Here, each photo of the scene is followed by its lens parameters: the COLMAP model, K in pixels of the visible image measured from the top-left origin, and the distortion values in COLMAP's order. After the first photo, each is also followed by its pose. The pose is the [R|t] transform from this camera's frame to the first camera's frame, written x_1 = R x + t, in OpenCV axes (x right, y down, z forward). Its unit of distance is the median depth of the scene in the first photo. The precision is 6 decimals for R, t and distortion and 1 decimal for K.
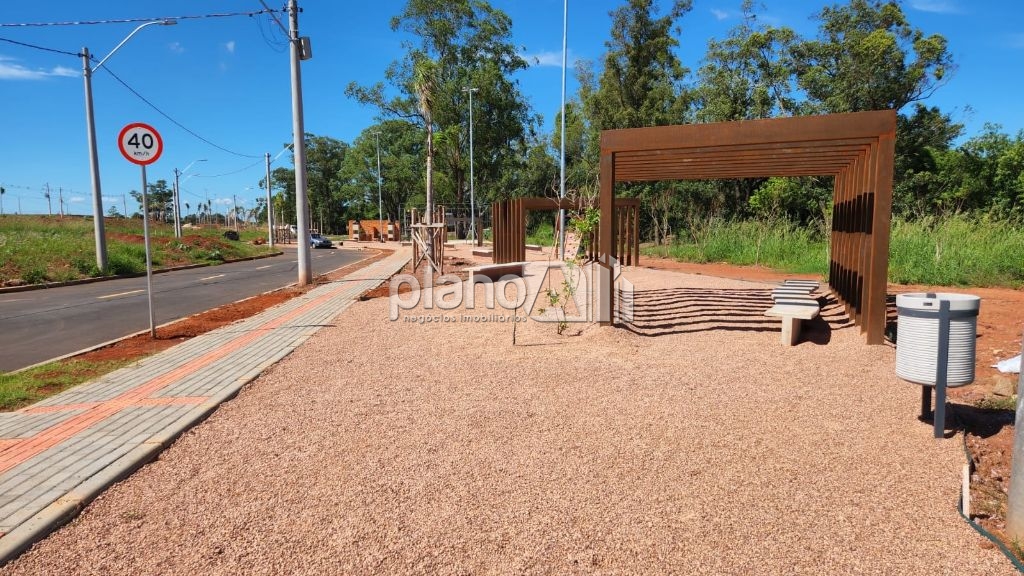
lens RADIAL K [[671.1, 0, 505.8], [0, 671.1, 310.0], [0, 0, 1]] dist [0.046816, -0.003560]
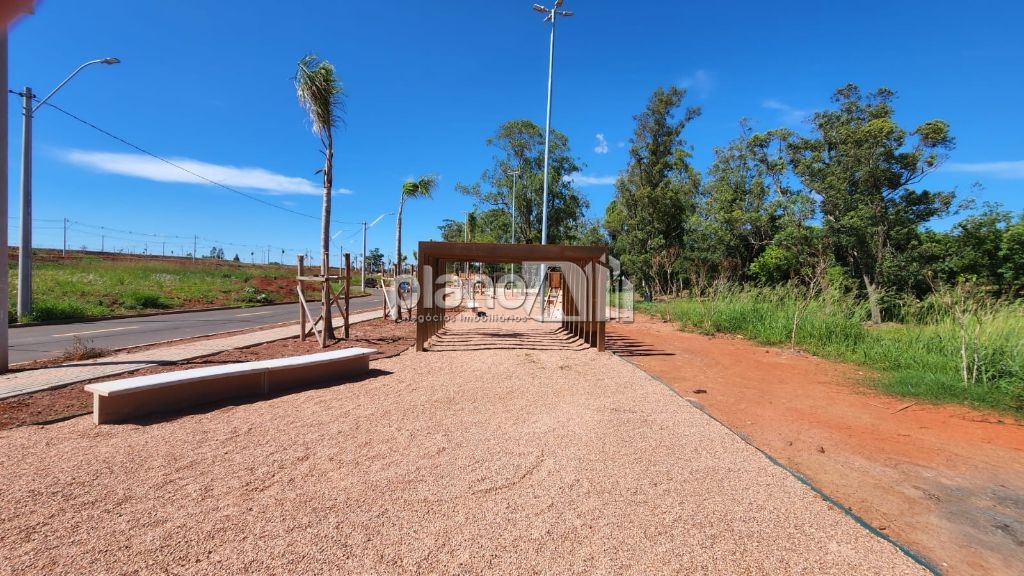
lens RADIAL K [[402.0, 0, 512.0], [0, 402.0, 288.0], [0, 0, 1]] dist [-0.001089, -0.000226]
pose [[0.984089, 0.034691, -0.174257, 0.061583], [-0.052006, 0.994041, -0.095800, -0.030127], [0.169896, 0.103338, 0.980029, 0.216707]]
